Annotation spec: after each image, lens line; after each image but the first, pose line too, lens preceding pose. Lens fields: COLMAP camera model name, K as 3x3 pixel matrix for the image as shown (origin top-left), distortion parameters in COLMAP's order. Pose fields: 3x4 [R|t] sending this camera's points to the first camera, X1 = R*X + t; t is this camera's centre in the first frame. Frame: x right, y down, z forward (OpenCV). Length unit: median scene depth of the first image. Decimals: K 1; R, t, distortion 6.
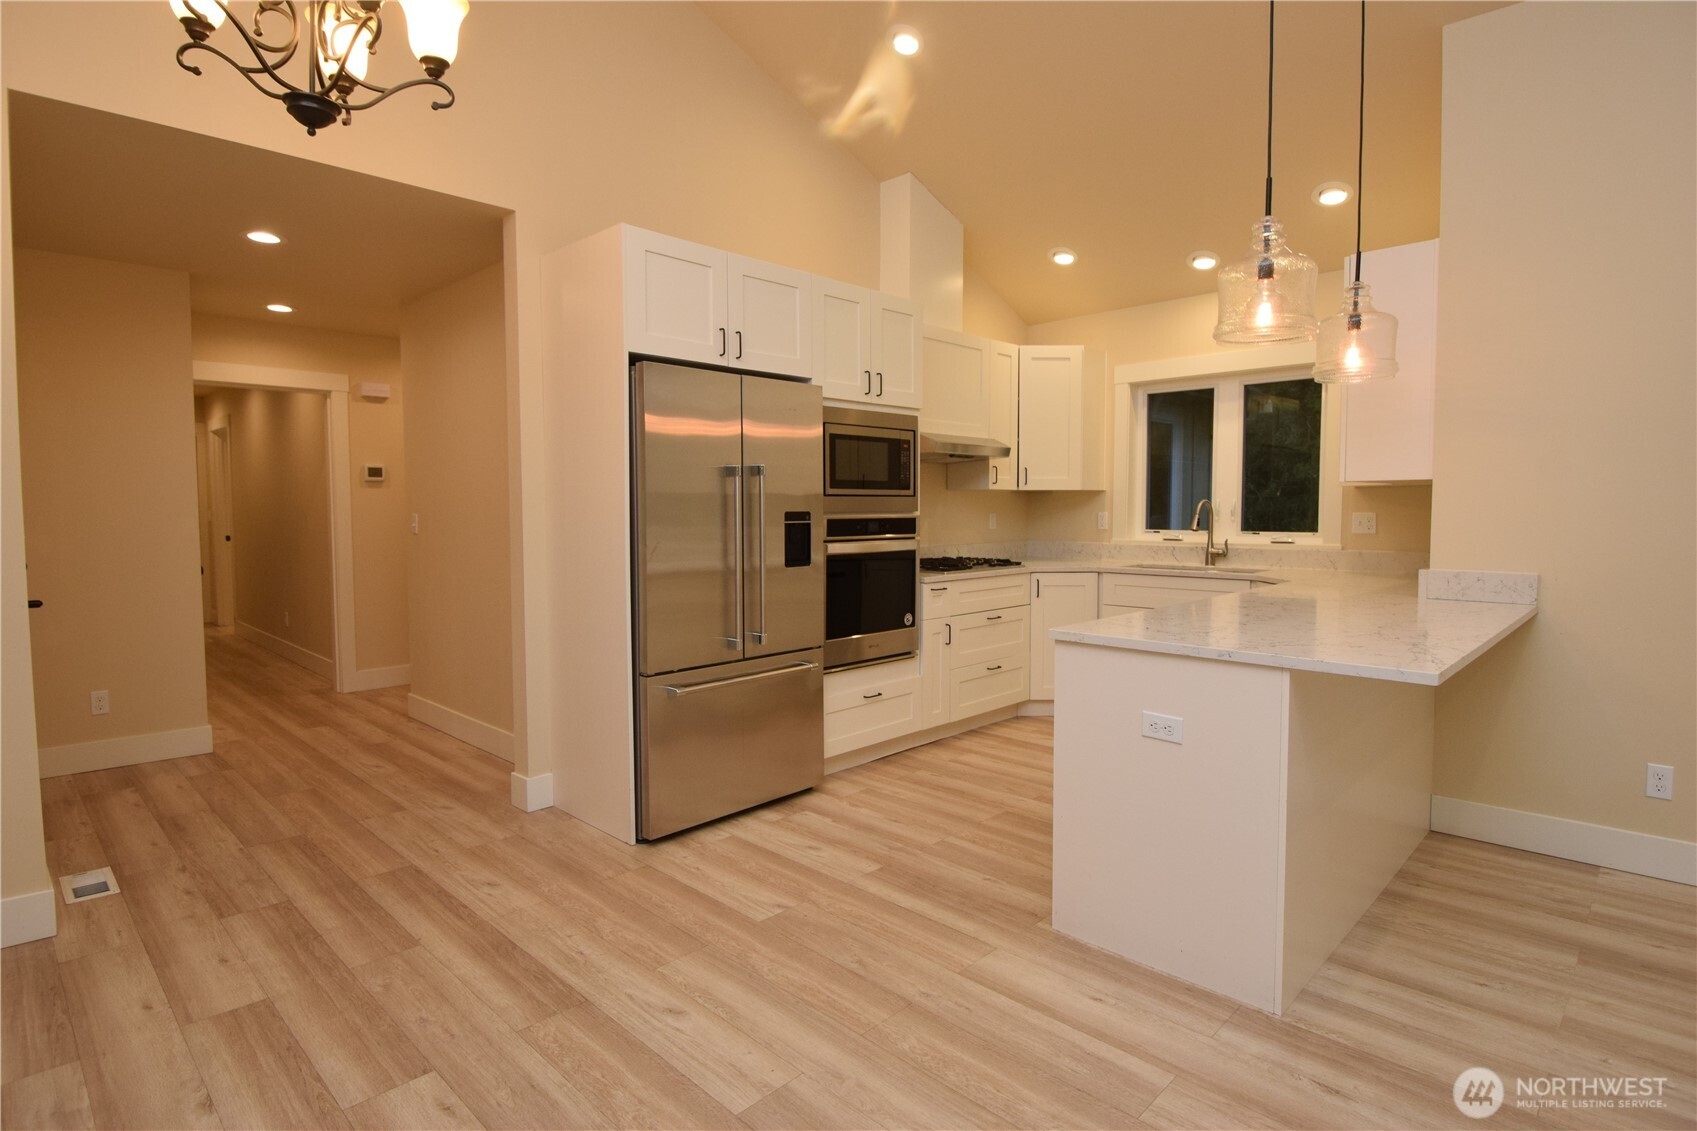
lens RADIAL K [[864.5, 0, 849.8], [0, 864.5, 559.4], [0, 0, 1]] dist [-0.001500, -0.001115]
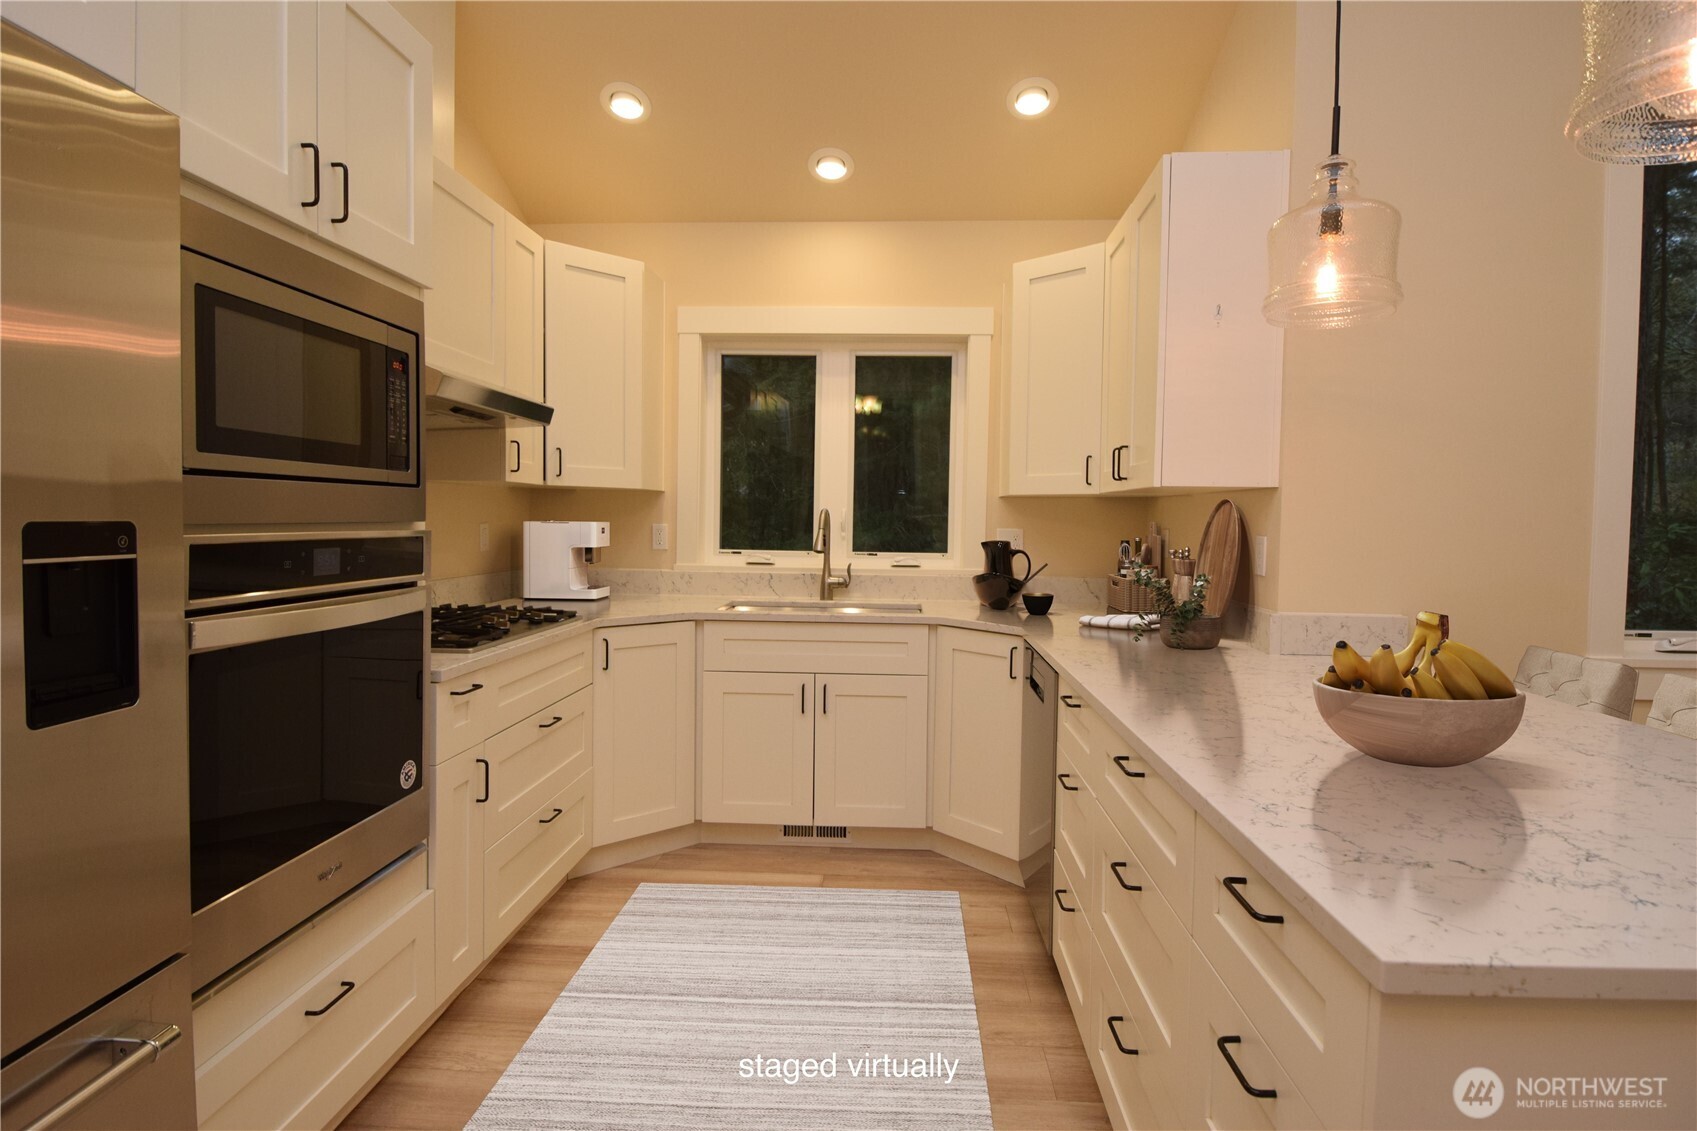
lens RADIAL K [[862.2, 0, 849.9], [0, 862.2, 551.2], [0, 0, 1]] dist [-0.015391, -0.001463]
pose [[0.749959, -0.011887, 0.661378, -0.042085], [0.023816, 0.999676, -0.009038, -0.028202], [-0.661056, 0.022530, 0.749998, 0.477529]]
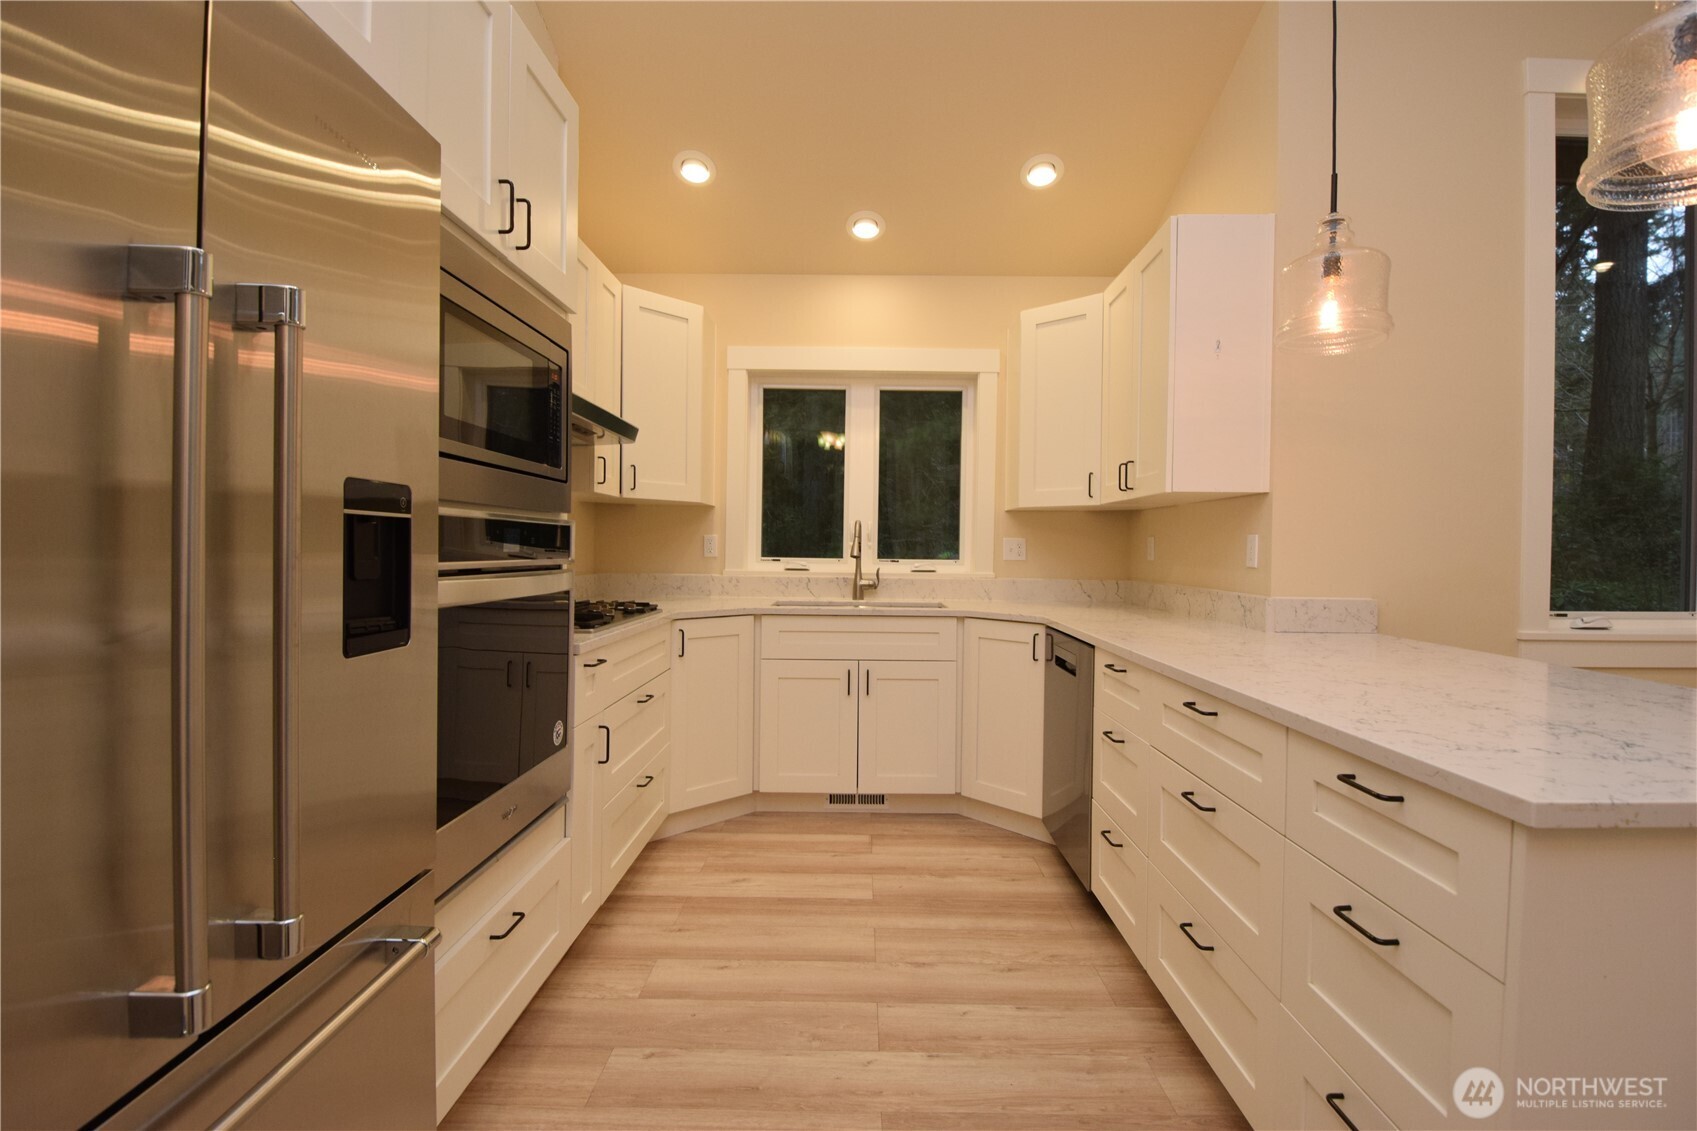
lens RADIAL K [[759.2, 0, 847.4], [0, 759.2, 558.3], [0, 0, 1]] dist [-0.012225, -0.005600]
pose [[0.719840, 0.003458, 0.694132, -0.098604], [0.027778, 0.999043, -0.033783, -0.009104], [-0.693584, 0.043601, 0.719055, 0.512649]]
